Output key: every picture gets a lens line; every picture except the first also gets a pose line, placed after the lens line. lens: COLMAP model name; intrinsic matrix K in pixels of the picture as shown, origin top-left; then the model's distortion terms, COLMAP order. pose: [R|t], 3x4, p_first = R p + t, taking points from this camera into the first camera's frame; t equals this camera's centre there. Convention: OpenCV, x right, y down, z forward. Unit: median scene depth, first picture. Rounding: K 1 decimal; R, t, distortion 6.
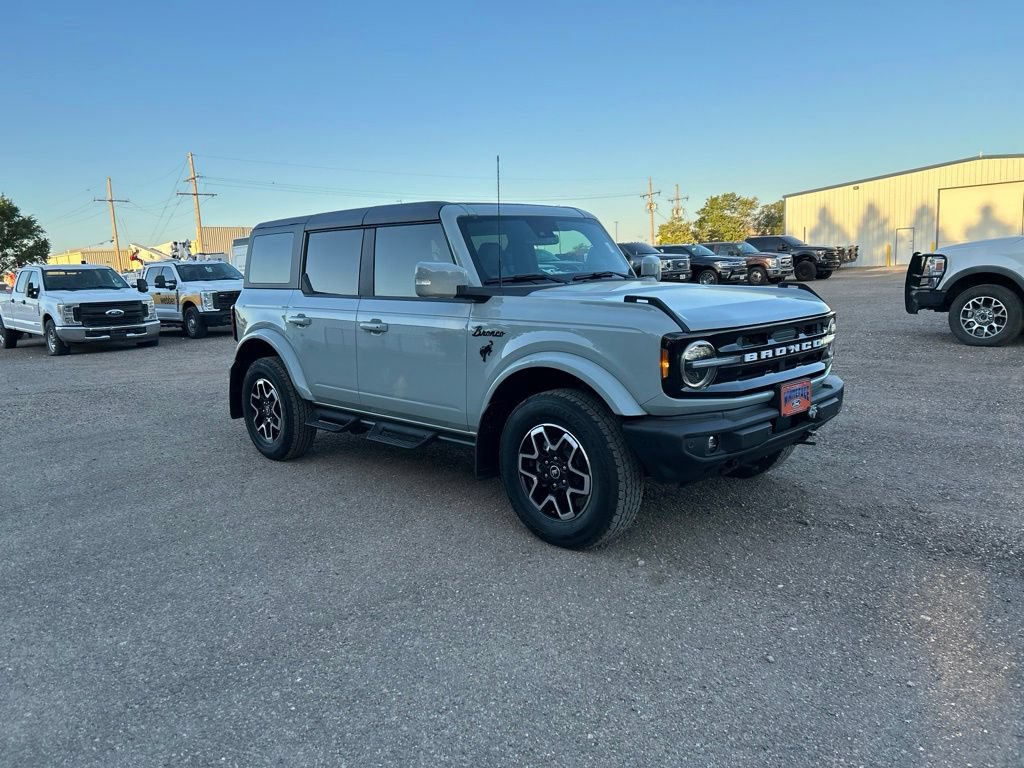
lens RADIAL K [[773.0, 0, 509.1], [0, 773.0, 378.7], [0, 0, 1]] dist [0.054854, -0.054299]
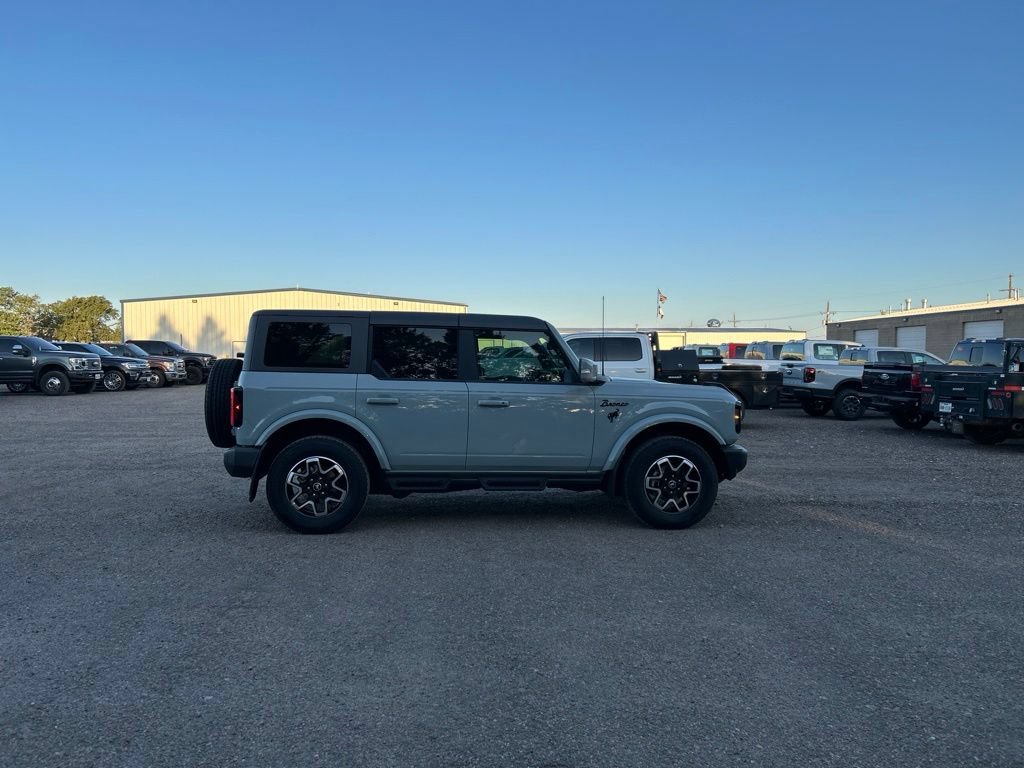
lens RADIAL K [[773.0, 0, 503.5], [0, 773.0, 385.0], [0, 0, 1]] dist [0.054854, -0.054299]
pose [[0.622117, 0.023207, 0.782581, -0.201485], [0.078233, 0.992715, -0.091630, 0.004174], [-0.779006, 0.118228, 0.615769, 0.029035]]
